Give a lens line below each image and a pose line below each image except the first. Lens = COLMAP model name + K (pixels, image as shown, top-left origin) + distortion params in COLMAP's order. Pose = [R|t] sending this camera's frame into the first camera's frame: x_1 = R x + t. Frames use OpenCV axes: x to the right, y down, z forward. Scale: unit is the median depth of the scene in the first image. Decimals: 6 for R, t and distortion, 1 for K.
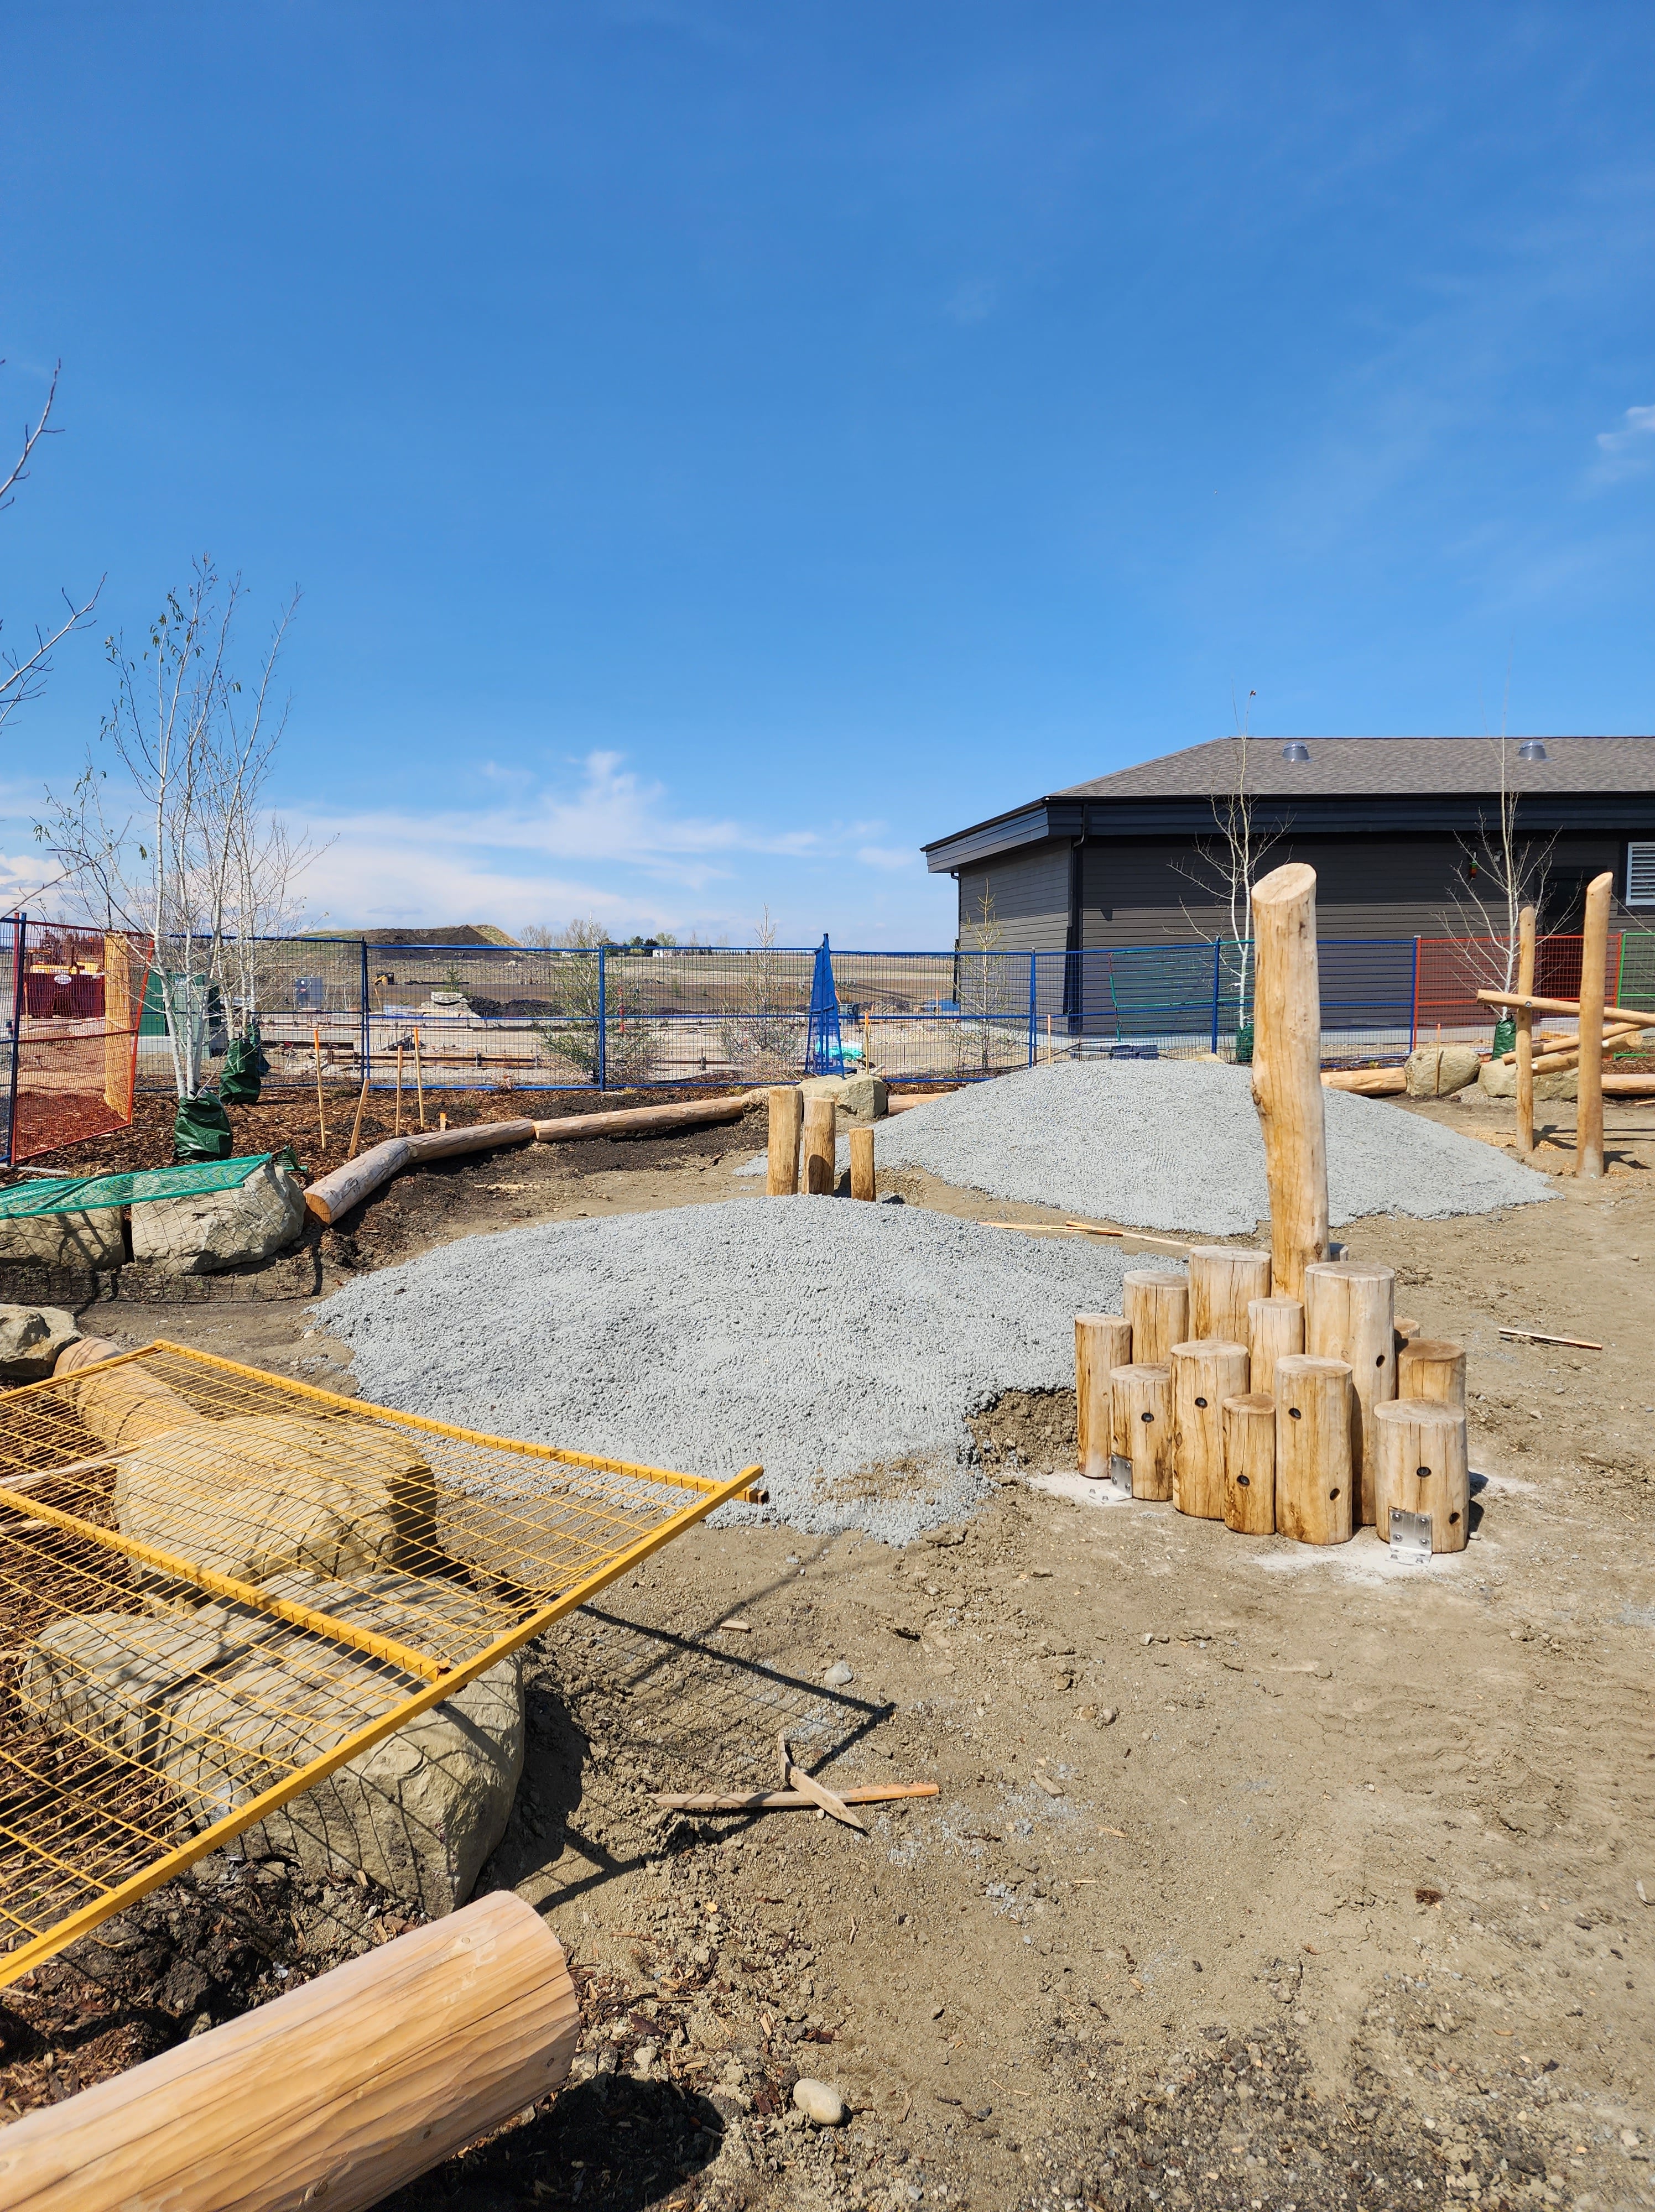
lens RADIAL K [[1459.3, 0, 840.8], [0, 1459.3, 1093.1], [0, 0, 1]] dist [0.074634, -0.069072]
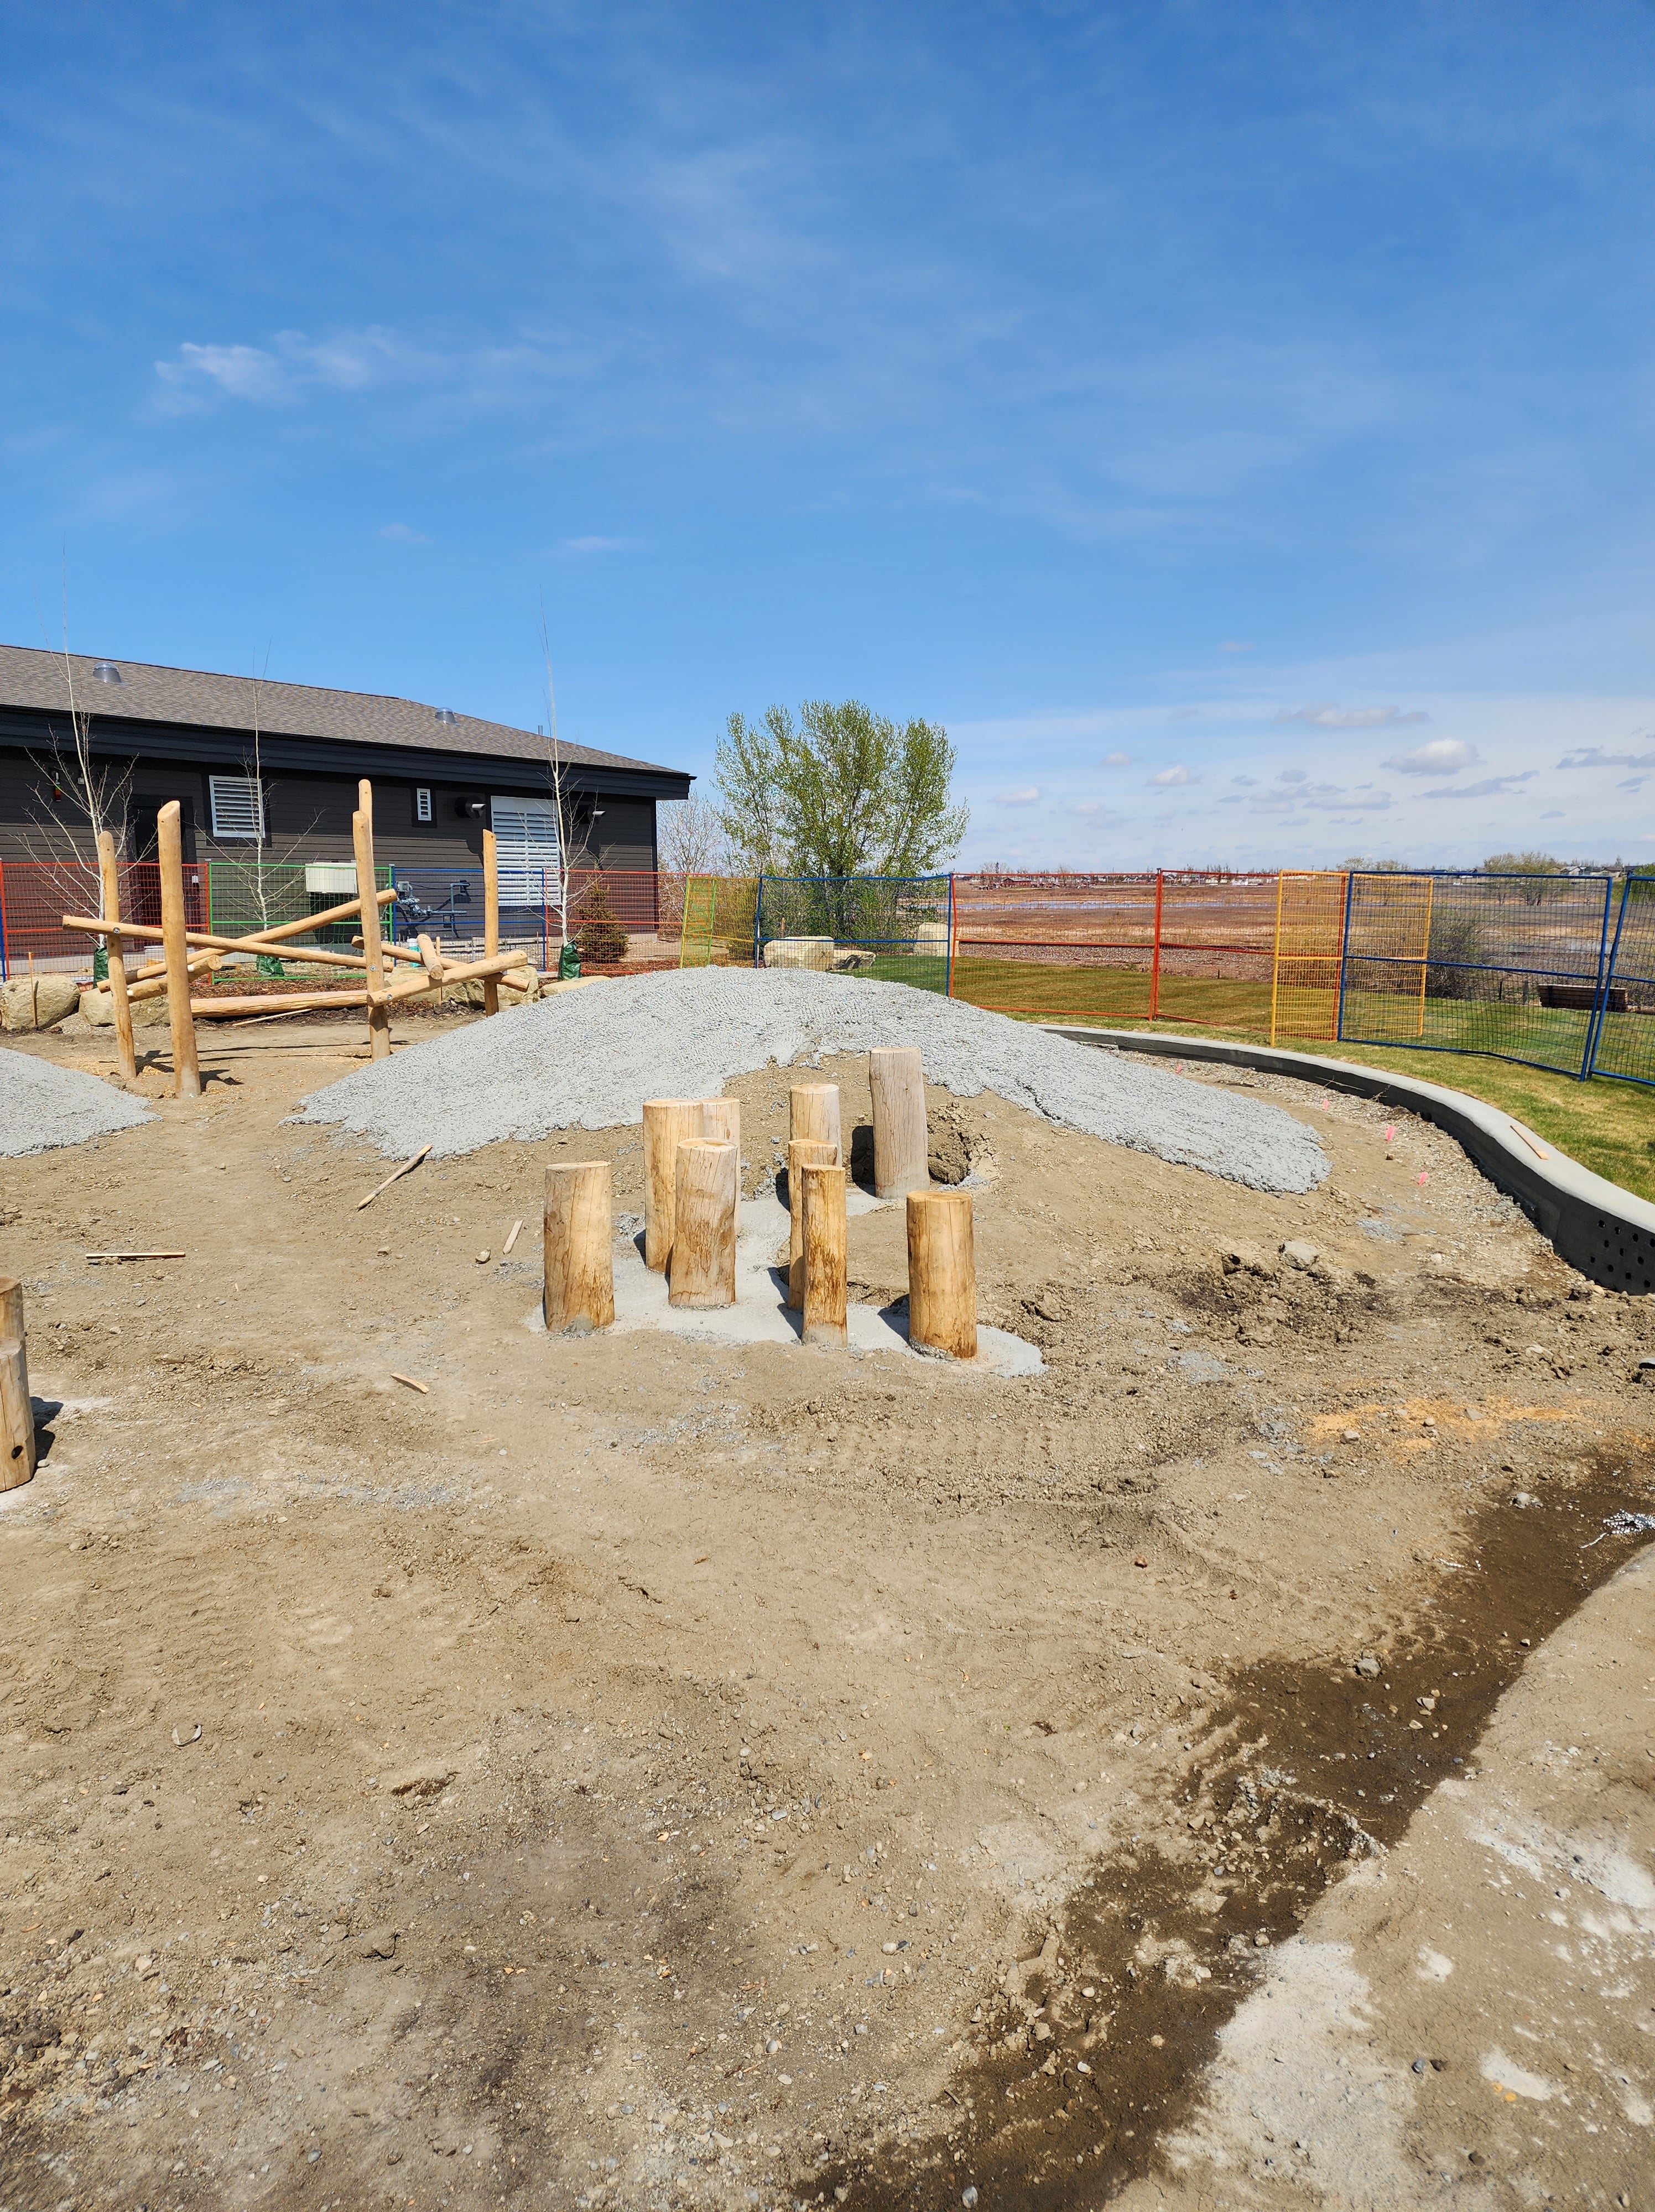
lens RADIAL K [[1459.3, 0, 805.7], [0, 1459.3, 1119.1], [0, 0, 1]] dist [0.074634, -0.069072]
pose [[0.658994, -0.103863, 0.744943, 0.039551], [0.055679, 0.994439, 0.089394, 0.008201], [-0.750085, -0.017432, 0.661112, -0.026284]]
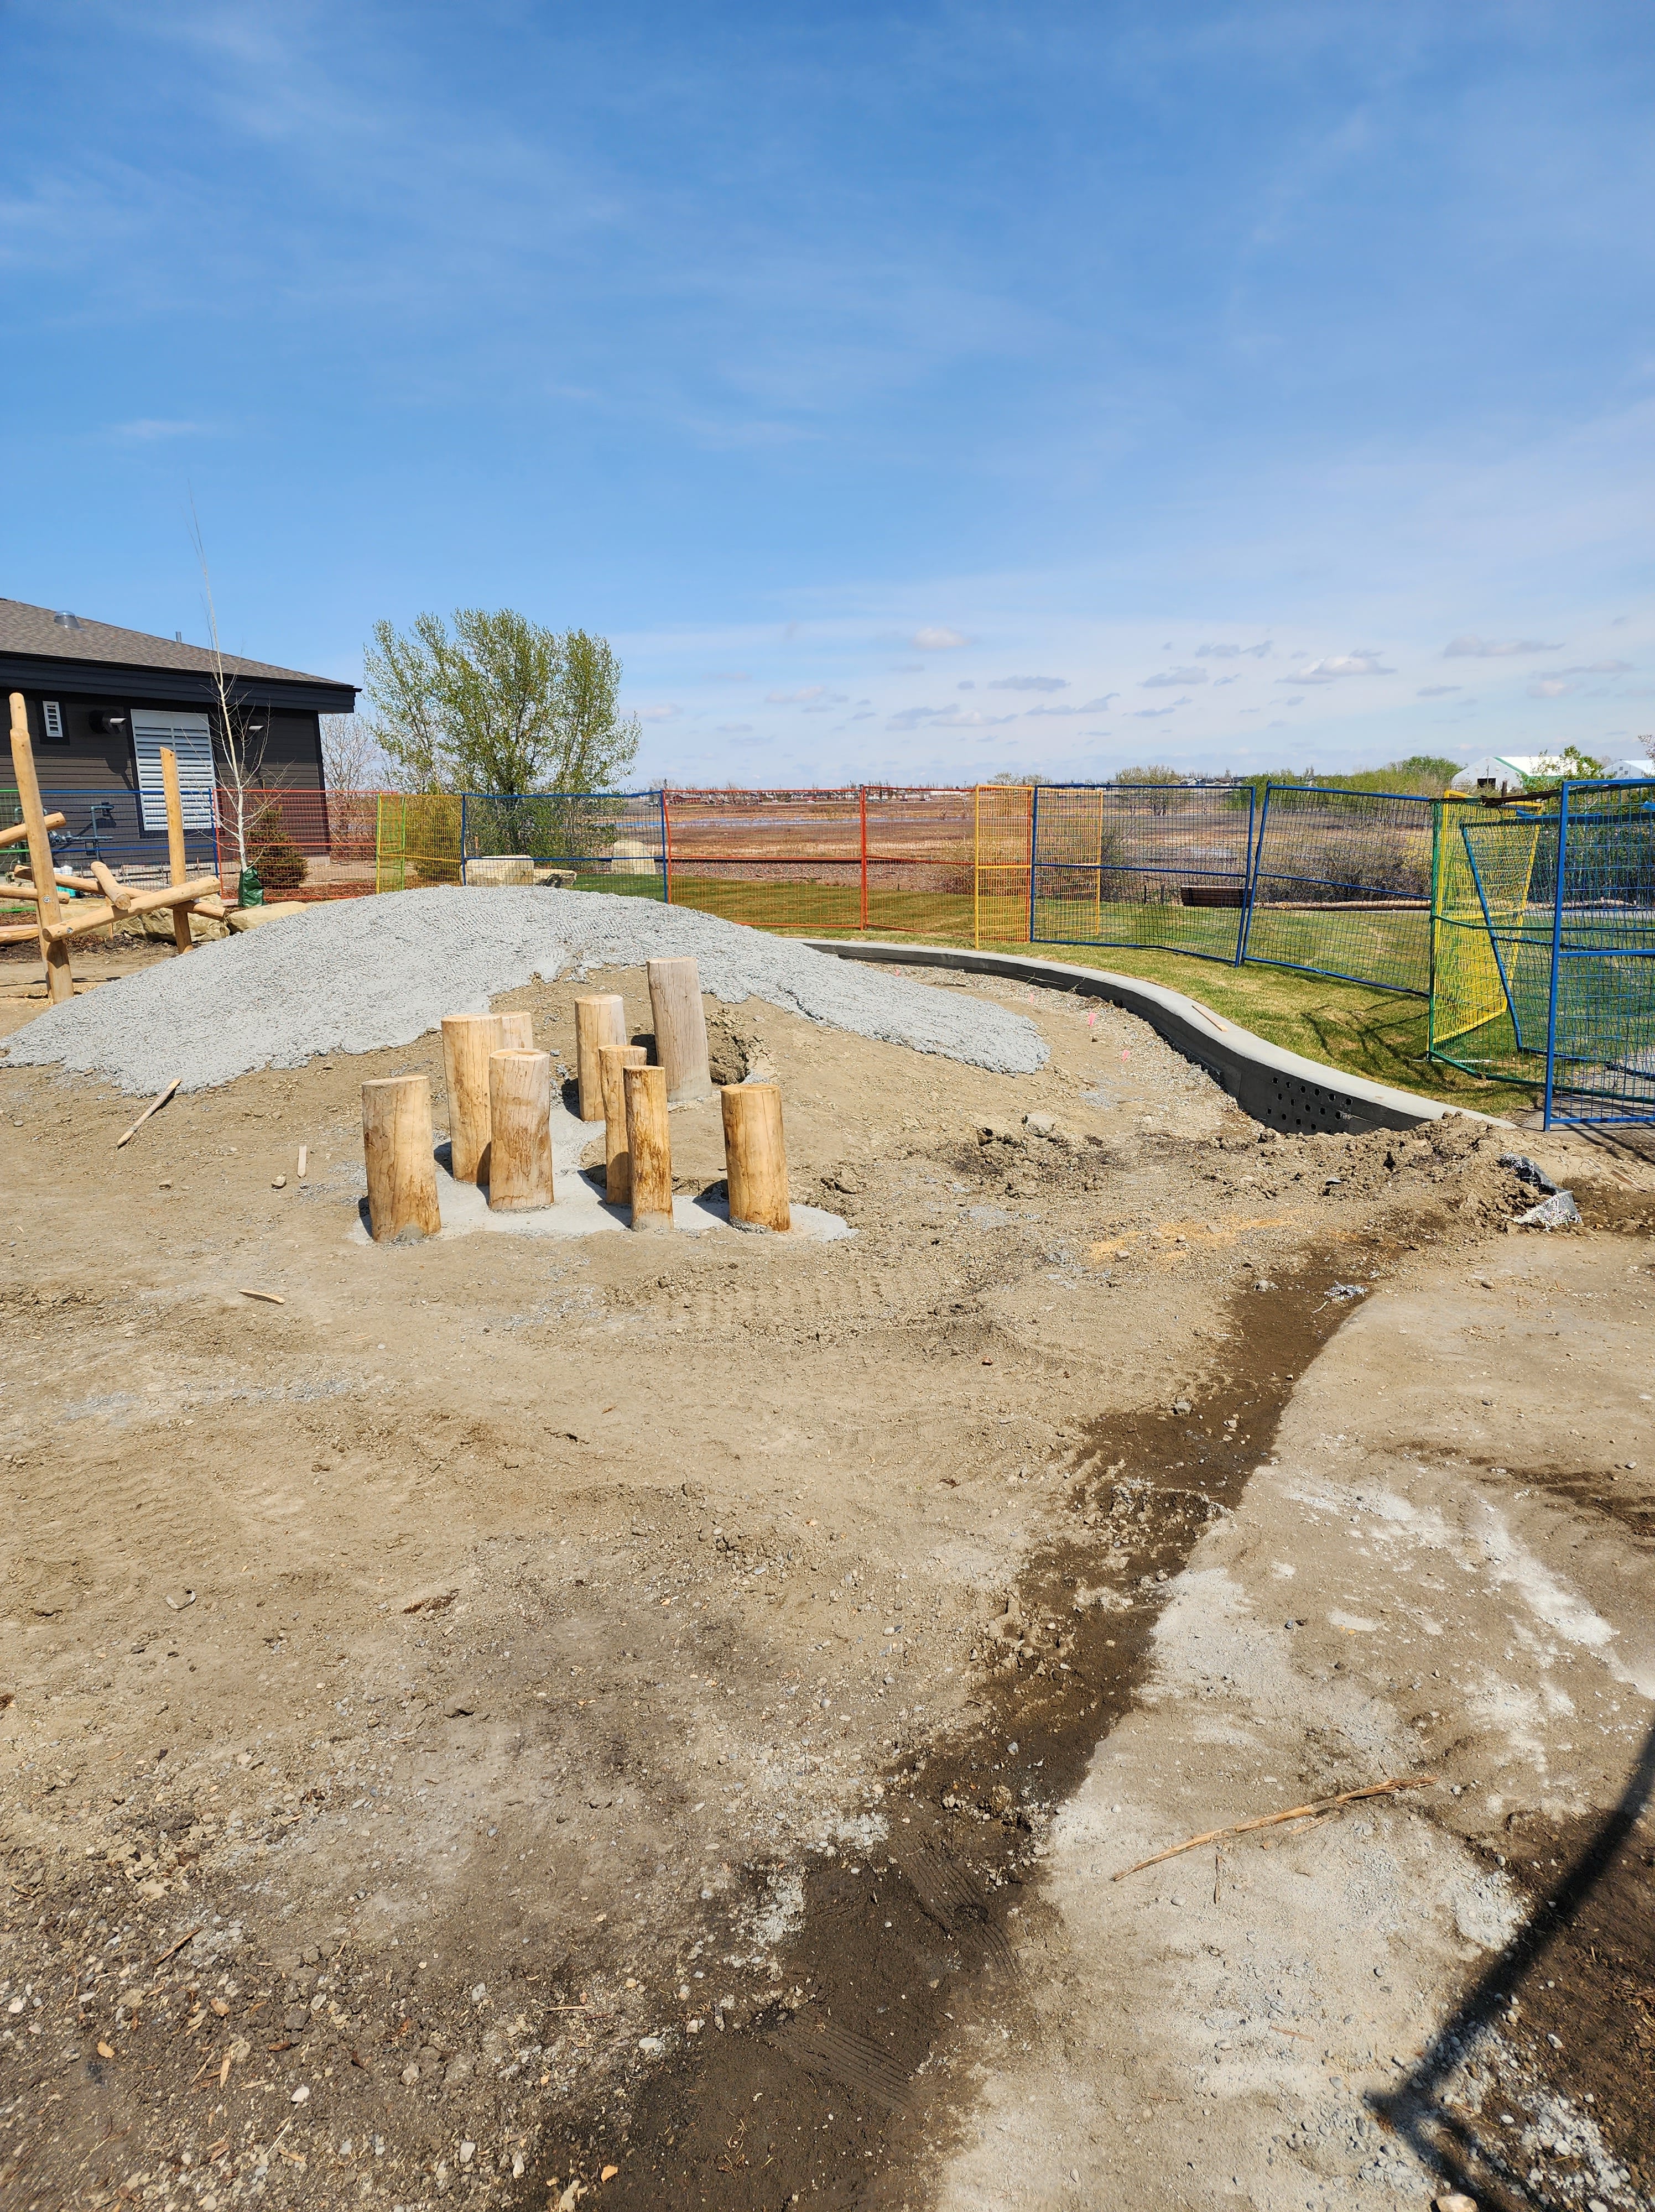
lens RADIAL K [[1453.0, 0, 838.5], [0, 1453.0, 1109.4], [0, 0, 1]] dist [0.084873, -0.077103]
pose [[0.460685, -0.176362, 0.869865, -0.084336], [0.085289, 0.984321, 0.154398, 0.007632], [-0.883456, 0.003061, 0.468503, -0.008529]]
